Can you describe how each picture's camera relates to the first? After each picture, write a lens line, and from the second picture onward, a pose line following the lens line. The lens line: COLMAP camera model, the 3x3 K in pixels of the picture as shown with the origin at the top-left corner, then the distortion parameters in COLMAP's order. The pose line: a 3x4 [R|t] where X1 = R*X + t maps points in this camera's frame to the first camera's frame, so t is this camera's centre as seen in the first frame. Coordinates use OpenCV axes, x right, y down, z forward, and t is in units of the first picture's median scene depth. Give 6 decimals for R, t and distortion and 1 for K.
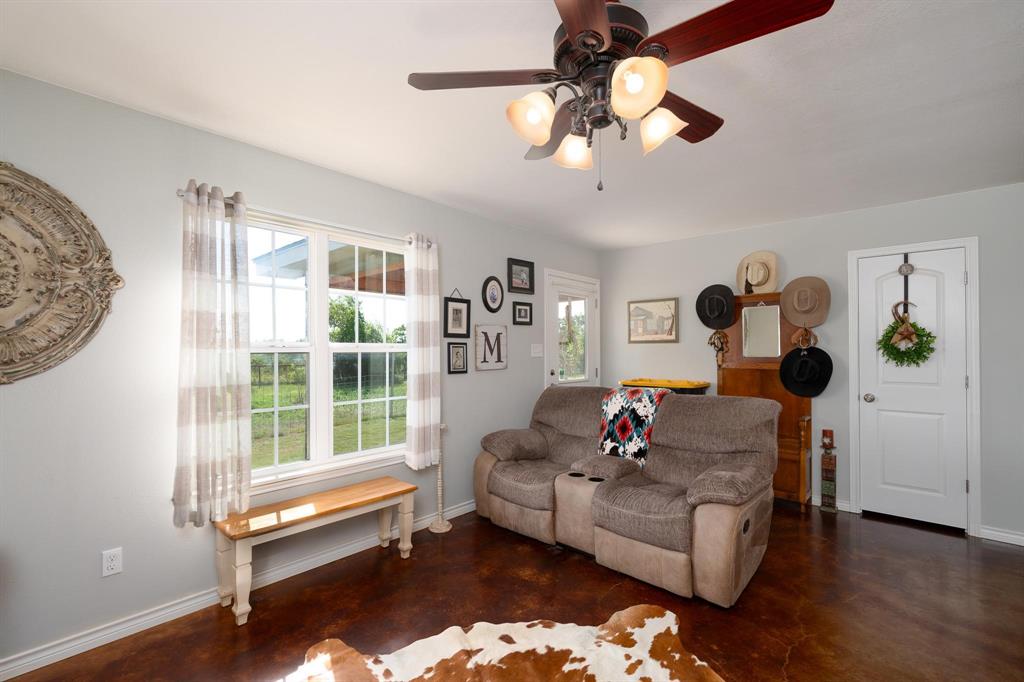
lens RADIAL K [[457.6, 0, 507.3], [0, 457.6, 346.5], [0, 0, 1]] dist [0.001417, 0.000142]
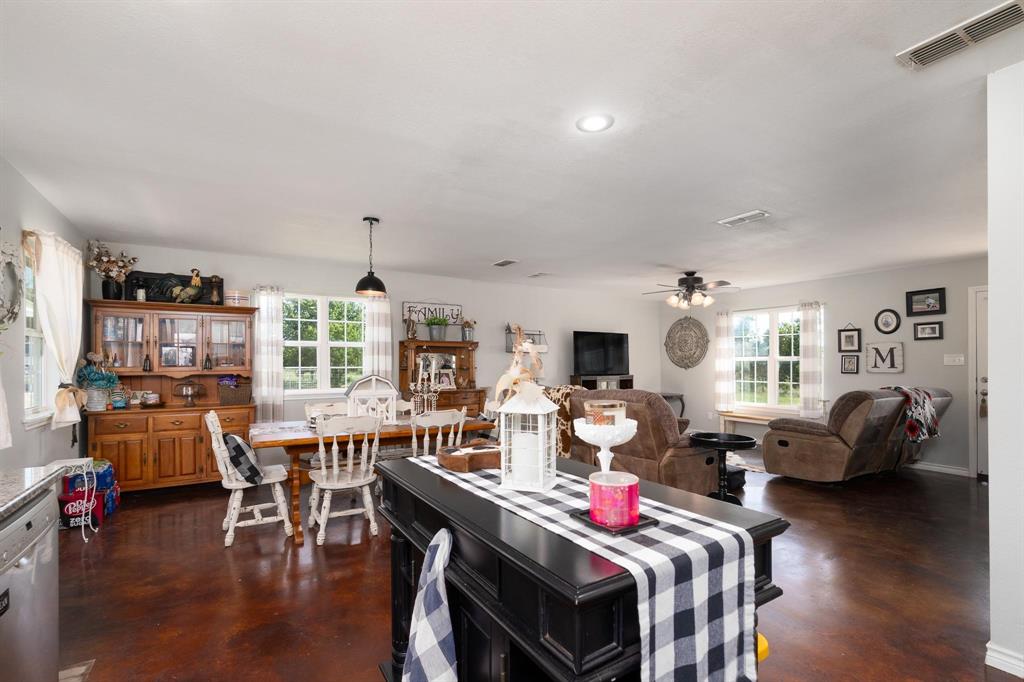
lens RADIAL K [[454.4, 0, 510.2], [0, 454.4, 357.4], [0, 0, 1]] dist [-0.001497, -0.000138]
pose [[-0.269123, -0.014409, -0.962998, 1.976575], [0.000451, 0.999886, -0.015087, 0.026326], [0.963106, -0.004495, -0.269085, 0.264508]]
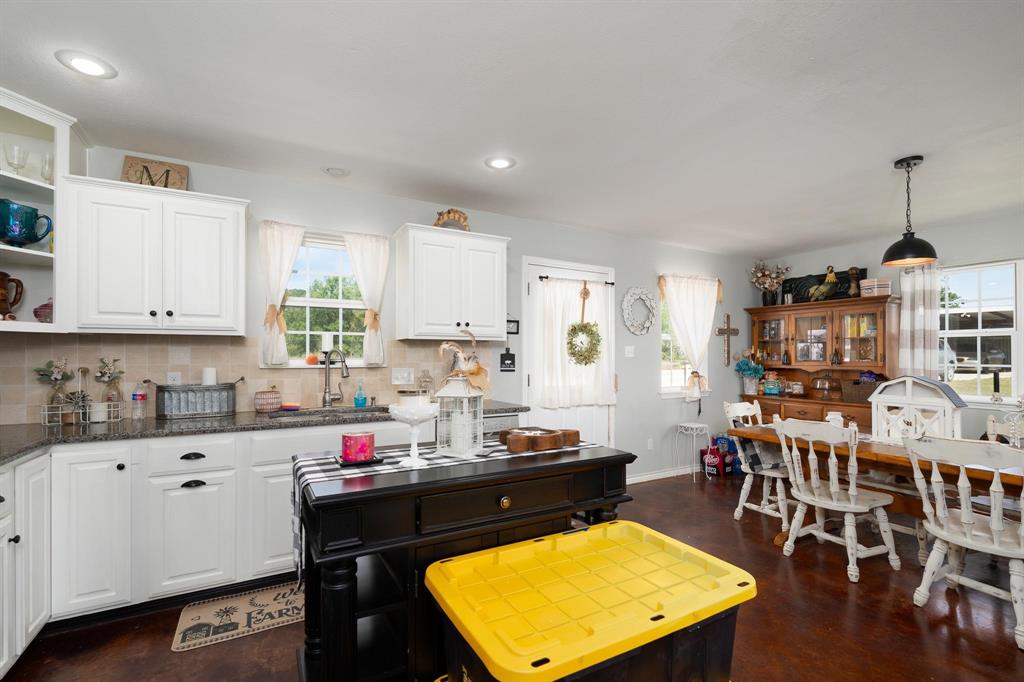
lens RADIAL K [[454.4, 0, 510.2], [0, 454.4, 357.4], [0, 0, 1]] dist [-0.001497, -0.000138]
pose [[-0.947507, -0.008971, 0.319611, 1.431190], [-0.007879, 0.999958, 0.004712, 0.022071], [-0.319639, 0.001946, -0.947537, 0.601303]]
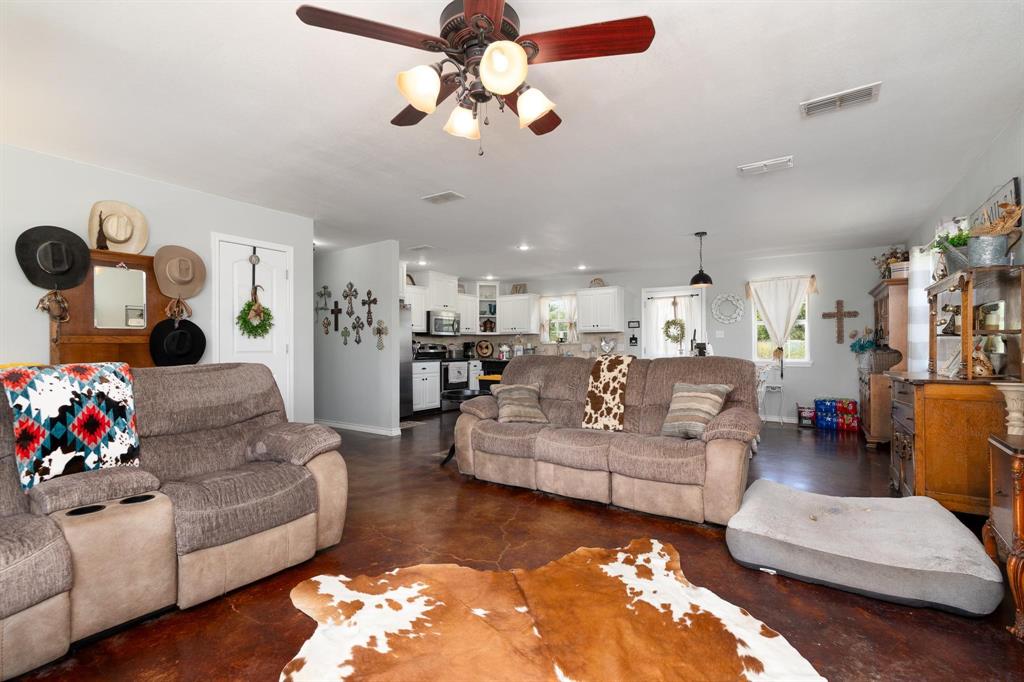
lens RADIAL K [[450.1, 0, 507.5], [0, 450.1, 345.9], [0, 0, 1]] dist [-0.002307, -0.000344]
pose [[-0.134987, 0.002414, 0.990844, -0.428867], [-0.000378, 0.999997, -0.002487, 0.068403], [-0.990847, -0.000710, -0.134985, 0.497812]]
